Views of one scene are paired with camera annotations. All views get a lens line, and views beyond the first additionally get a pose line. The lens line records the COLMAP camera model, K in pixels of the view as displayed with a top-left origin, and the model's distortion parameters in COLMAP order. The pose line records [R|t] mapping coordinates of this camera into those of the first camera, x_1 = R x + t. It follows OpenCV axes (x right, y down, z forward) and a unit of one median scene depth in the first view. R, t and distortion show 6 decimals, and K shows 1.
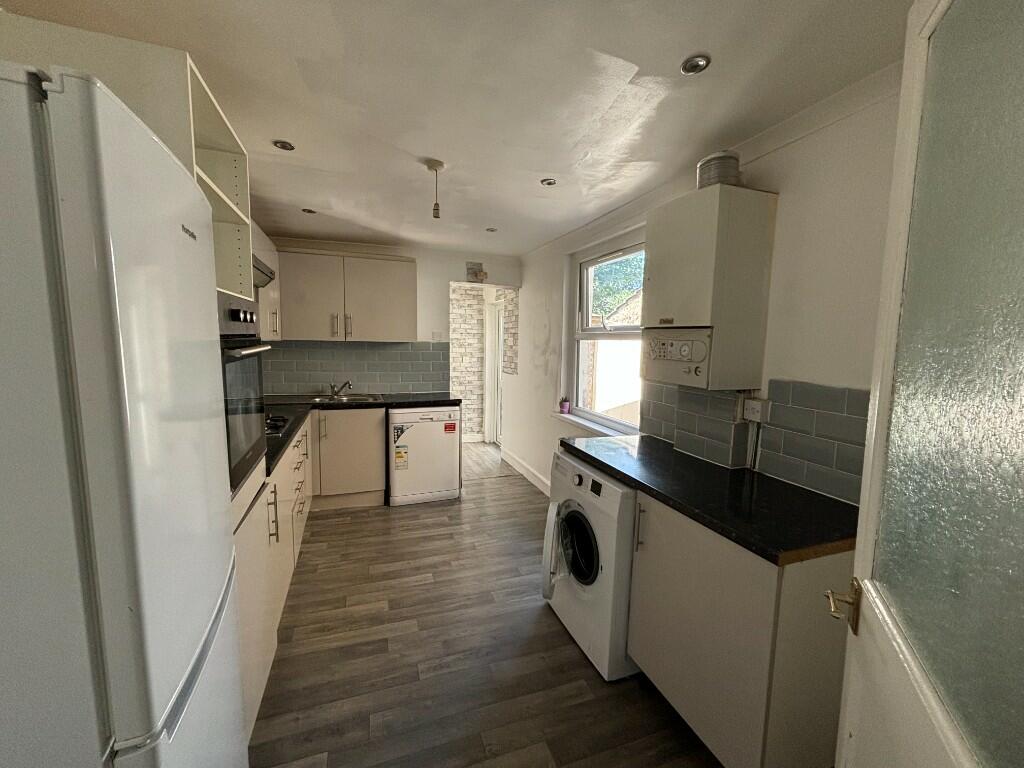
lens RADIAL K [[419.1, 0, 512.0], [0, 419.1, 384.0], [0, 0, 1]] dist [0.000861, 0.000305]
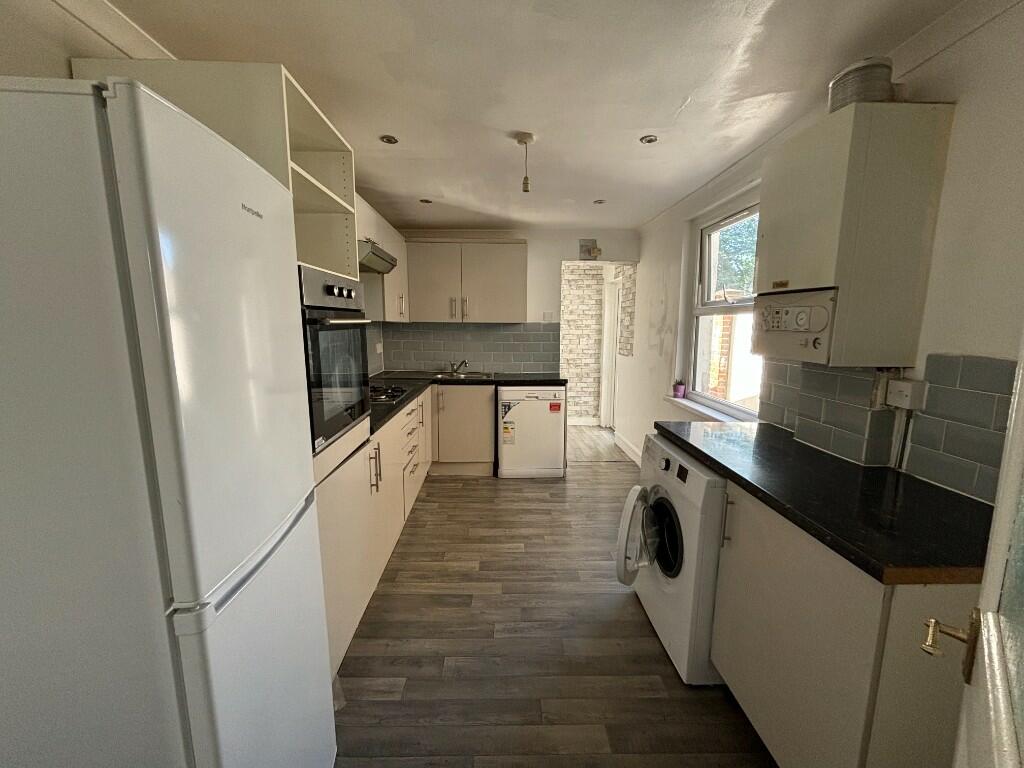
lens RADIAL K [[418.7, 0, 512.0], [0, 418.7, 384.0], [0, 0, 1]] dist [0.003572, 0.000115]
pose [[0.949019, 0.030330, -0.313756, 0.110838], [-0.019965, 0.999145, 0.036198, 0.025177], [0.314585, -0.028088, 0.948814, 0.026278]]
